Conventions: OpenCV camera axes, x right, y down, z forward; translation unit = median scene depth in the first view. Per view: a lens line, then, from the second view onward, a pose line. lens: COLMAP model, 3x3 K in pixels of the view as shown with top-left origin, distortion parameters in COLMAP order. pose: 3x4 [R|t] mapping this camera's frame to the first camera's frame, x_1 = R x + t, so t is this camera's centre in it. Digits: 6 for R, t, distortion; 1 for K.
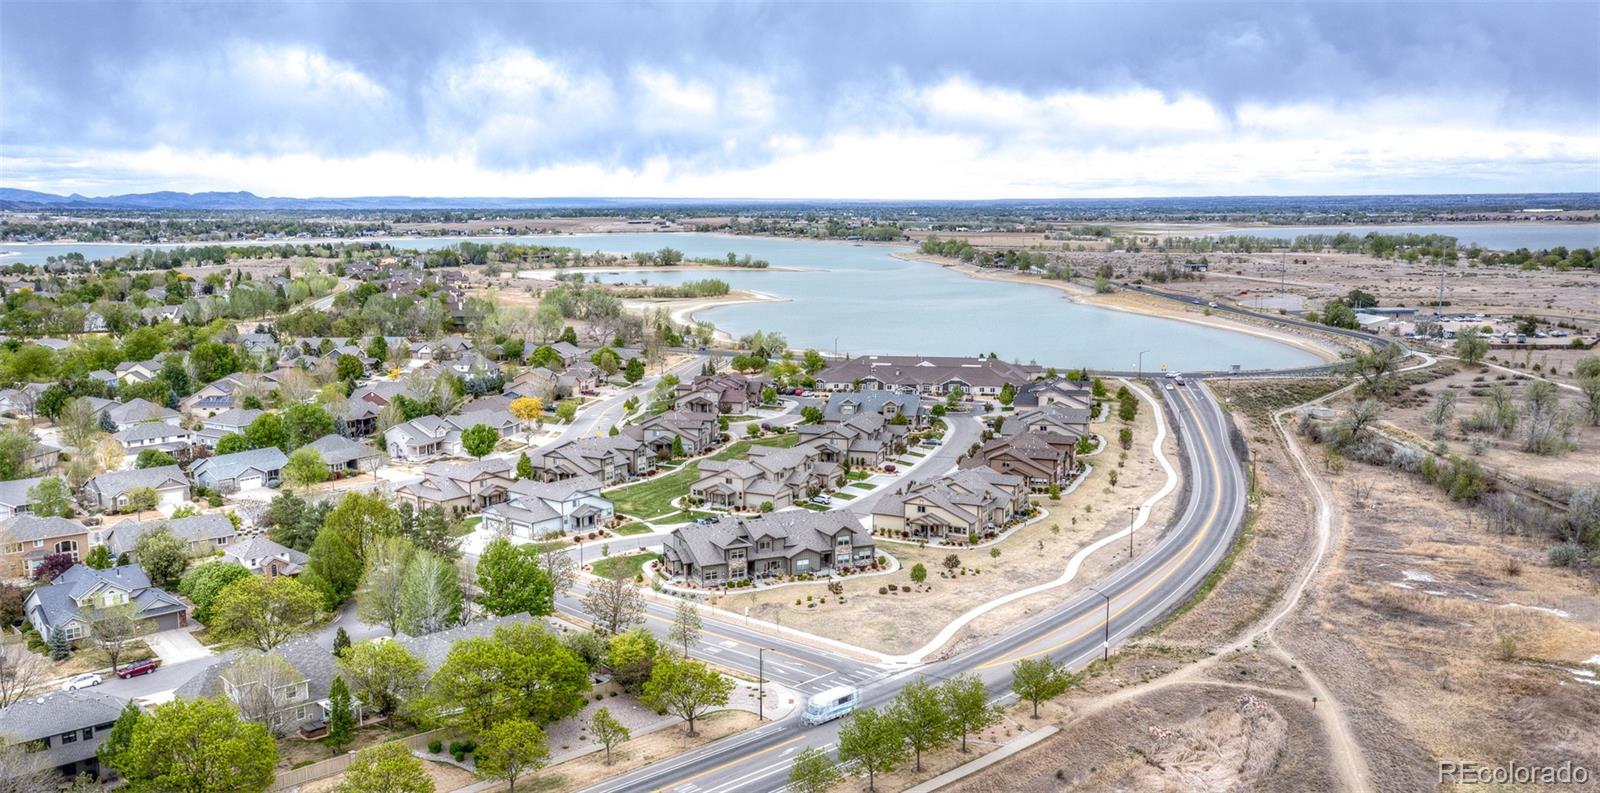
lens RADIAL K [[1278.5, 0, 800.0], [0, 1278.5, 396.5], [0, 0, 1]] dist [-0.028350, 0.074449]
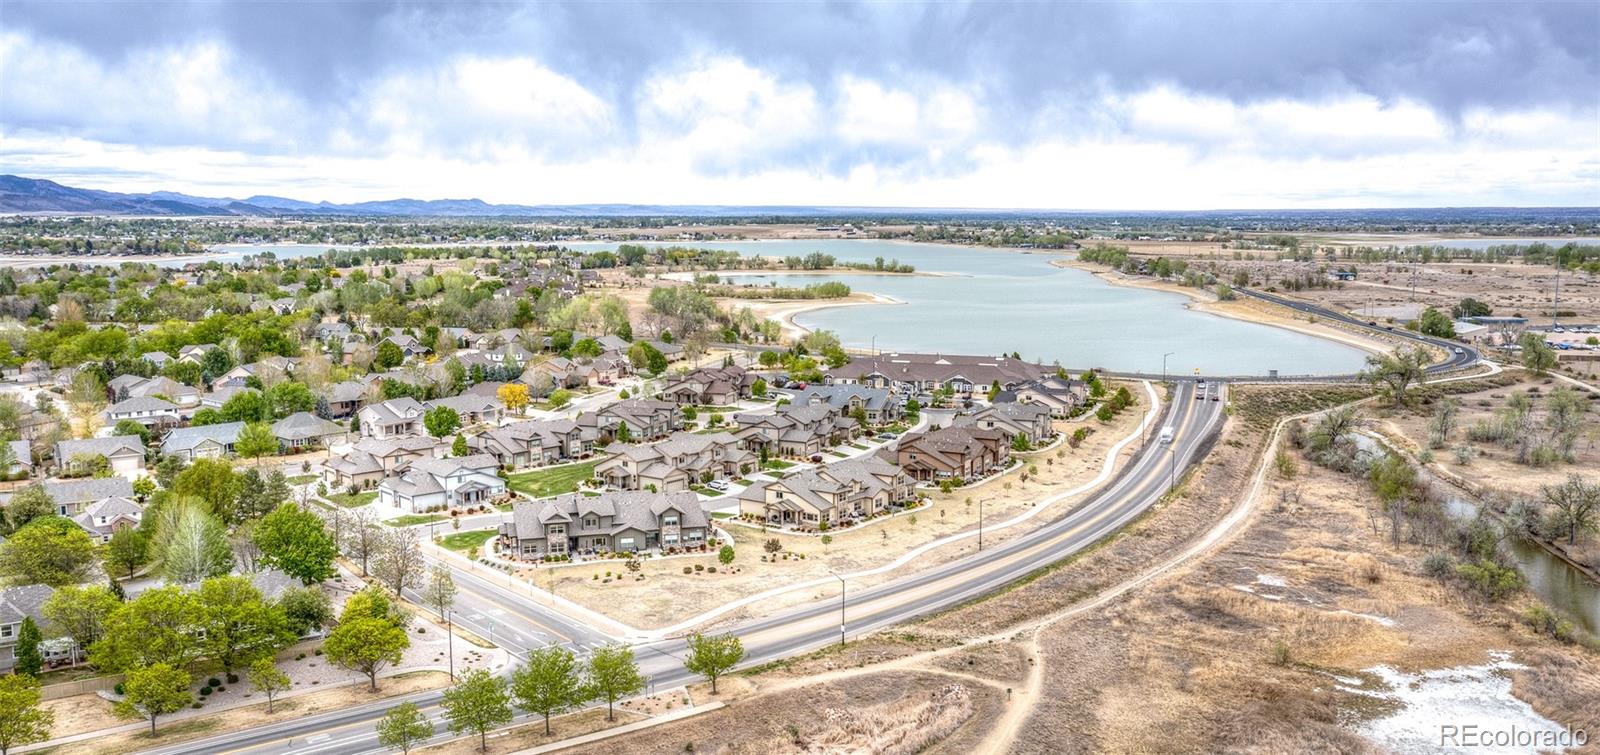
lens RADIAL K [[1261.1, 0, 841.4], [0, 1261.1, 420.8], [0, 0, 1]] dist [-0.008023, 0.010305]
pose [[0.992034, 0.025009, -0.123464, 0.135819], [-0.023299, 0.999612, 0.015278, 0.006873], [0.123798, -0.012280, 0.992231, 0.011158]]
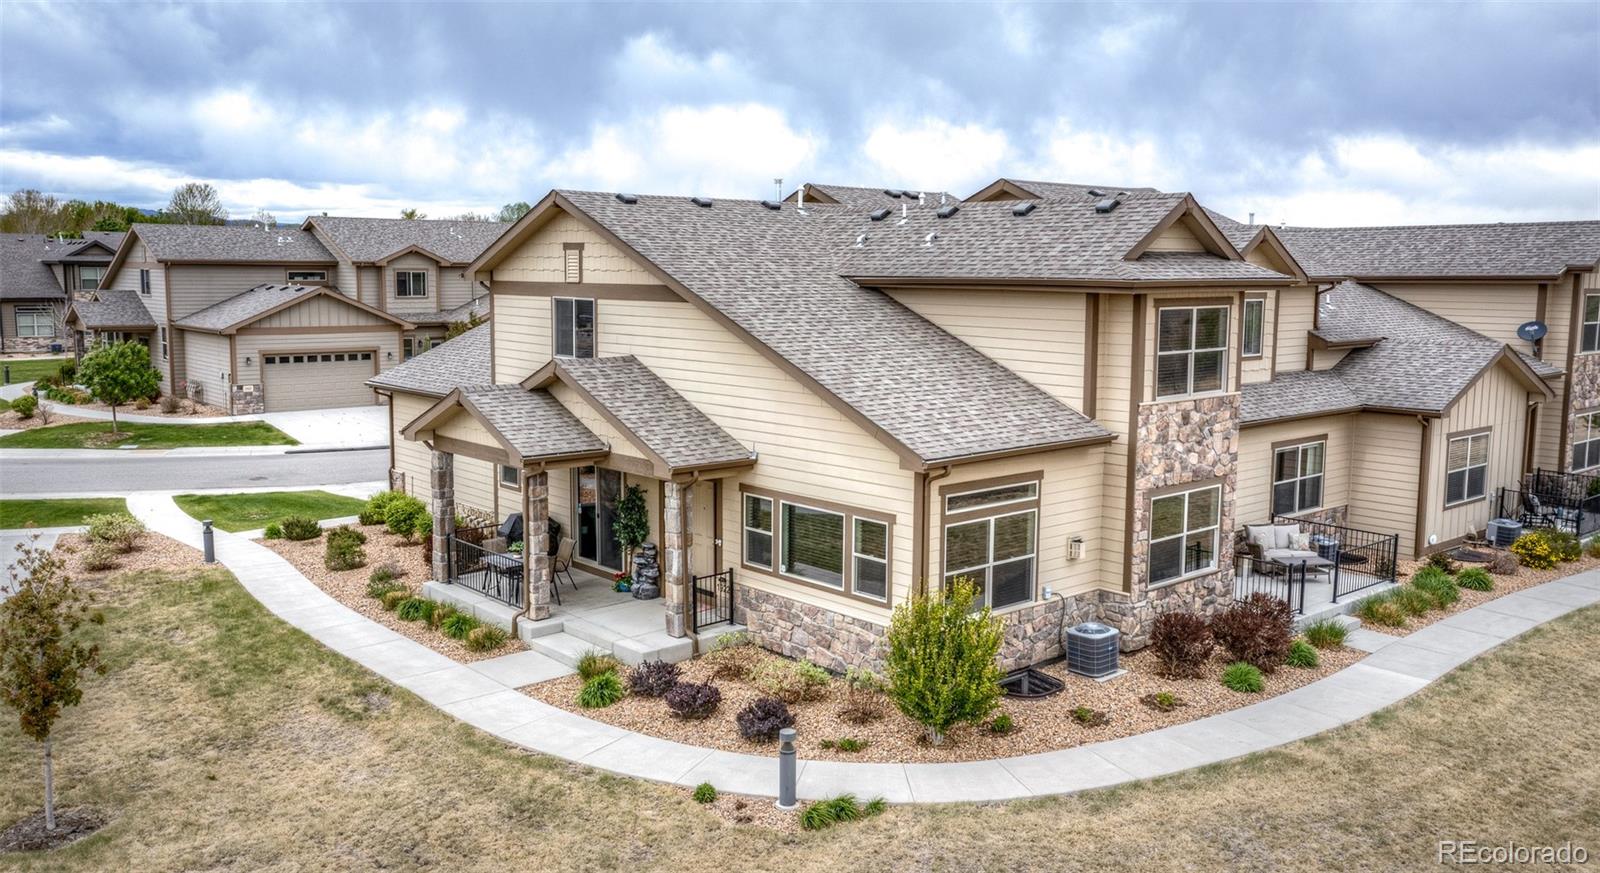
lens RADIAL K [[1264.5, 0, 799.5], [0, 1264.5, 408.0], [0, 0, 1]] dist [-0.007492, 0.037167]
pose [[0.941211, 0.048154, -0.334370, 0.076661], [-0.059404, 0.997957, -0.023495, 0.049426], [0.332556, 0.041976, 0.942149, 0.465067]]
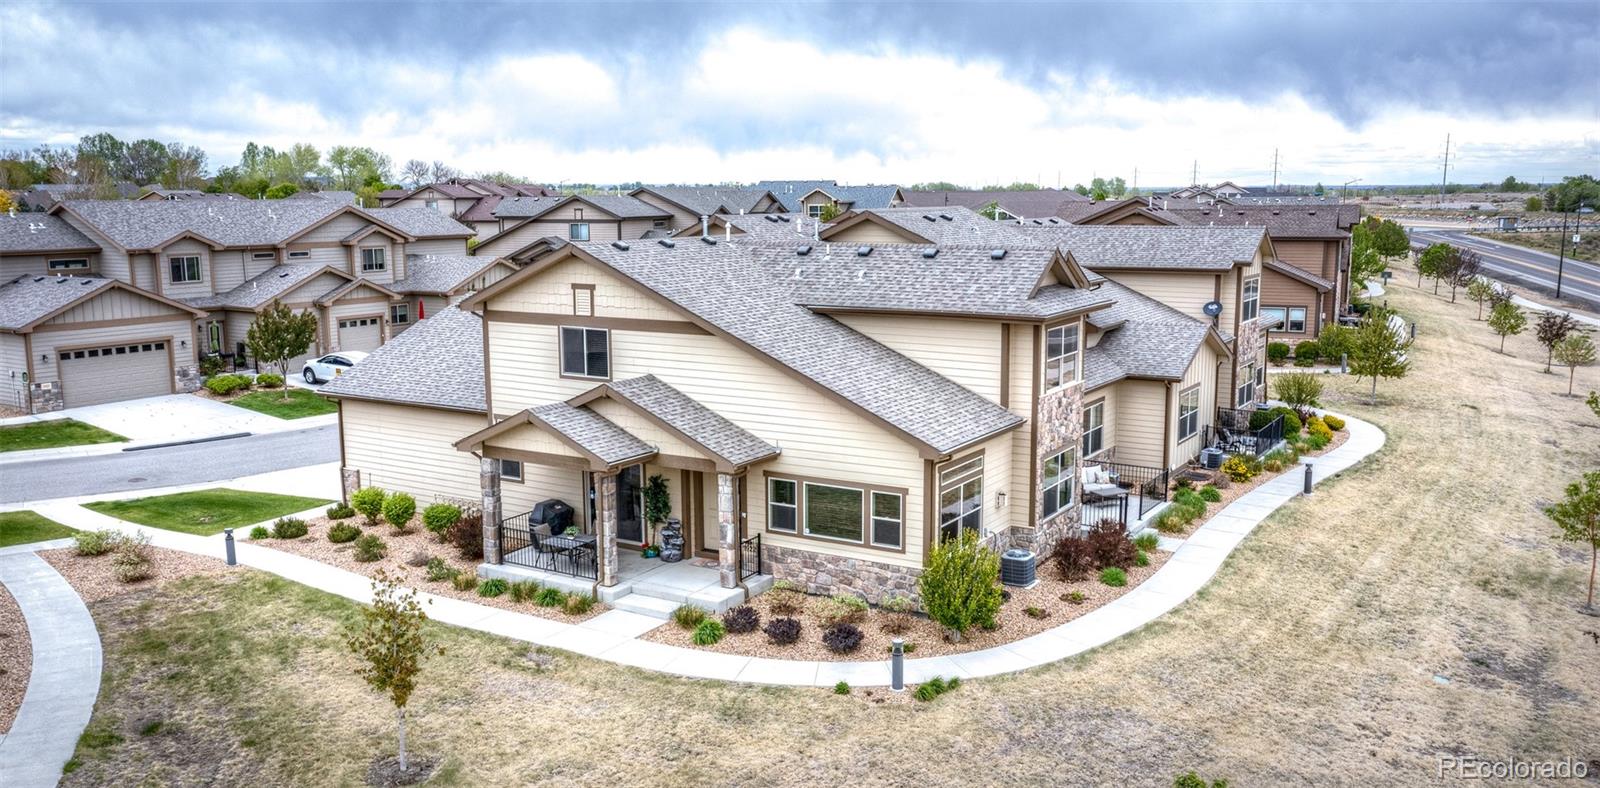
lens RADIAL K [[1255.7, 0, 800.0], [0, 1255.7, 394.0], [0, 0, 1]] dist [-0.001379, -0.001513]
pose [[0.998794, 0.008053, -0.048433, 0.063744], [-0.007475, 0.999899, 0.012122, 0.046625], [0.048525, -0.011746, 0.998753, 0.445932]]
